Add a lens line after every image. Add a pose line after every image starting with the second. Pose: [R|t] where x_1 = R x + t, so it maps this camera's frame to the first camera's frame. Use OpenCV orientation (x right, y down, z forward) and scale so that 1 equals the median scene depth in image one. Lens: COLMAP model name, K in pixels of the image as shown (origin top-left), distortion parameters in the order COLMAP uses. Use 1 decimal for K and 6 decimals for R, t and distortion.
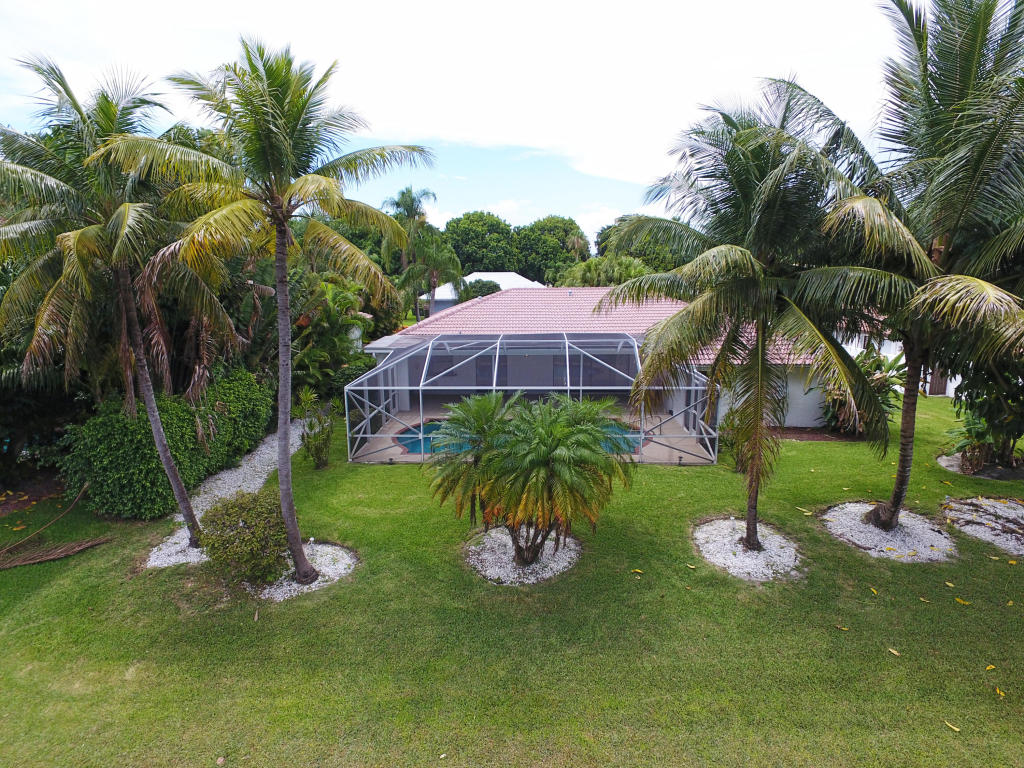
lens RADIAL K [[596.1, 0, 519.3], [0, 596.1, 392.5], [0, 0, 1]] dist [-0.003776, 0.009838]
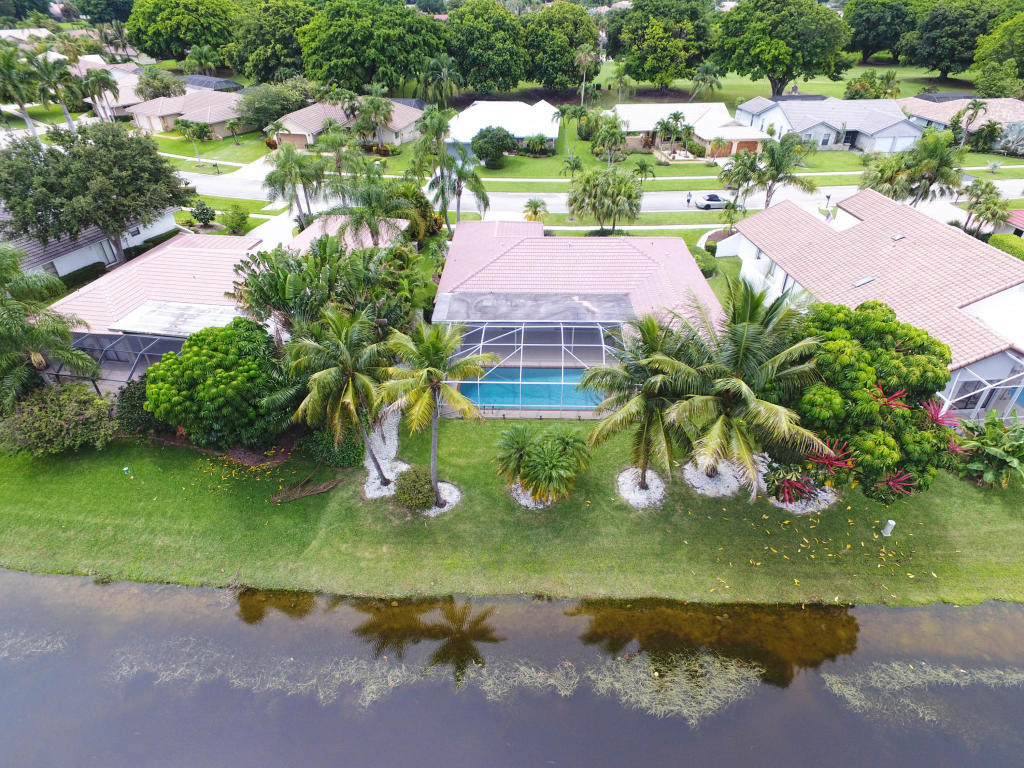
lens RADIAL K [[596.1, 0, 519.0], [0, 596.1, 384.3], [0, 0, 1]] dist [-0.003776, 0.009838]
pose [[0.999983, 0.005441, -0.002250, -0.061020], [-0.004202, 0.927231, 0.374465, -0.973145], [0.004124, -0.374449, 0.927238, -0.937600]]
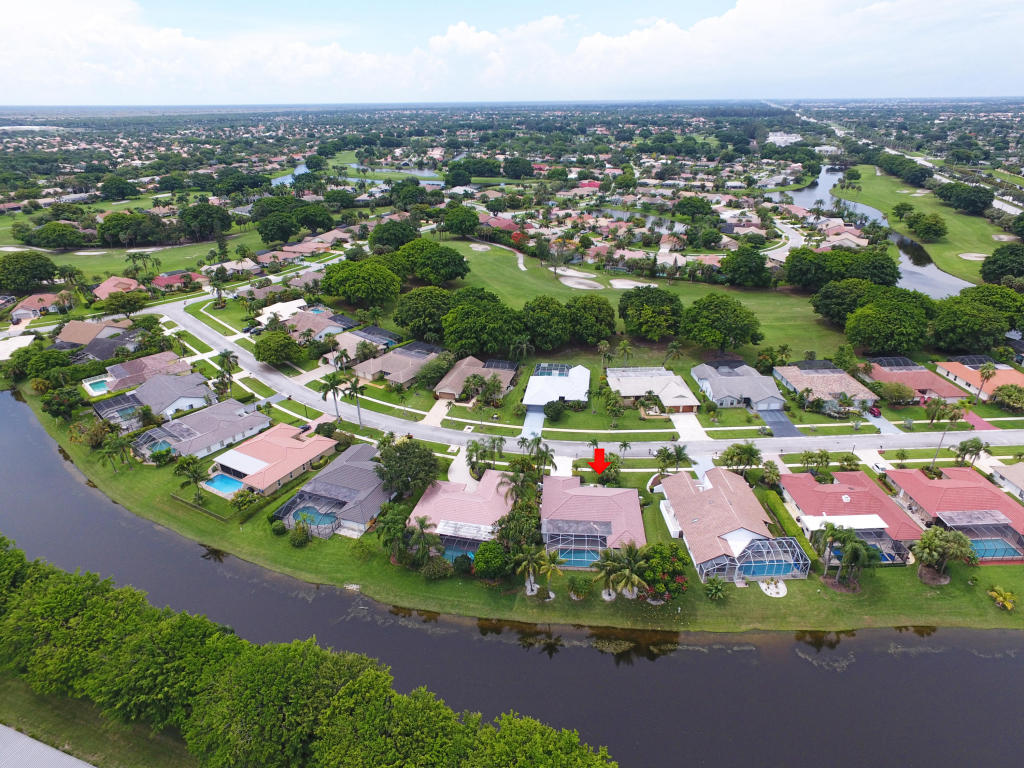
lens RADIAL K [[596.1, 0, 519.4], [0, 596.1, 381.8], [0, 0, 1]] dist [-0.003776, 0.009838]
pose [[0.997952, 0.023606, -0.059458, -0.362019], [-0.009557, 0.974012, 0.226296, -4.247313], [0.063255, -0.225264, 0.972242, -6.029540]]
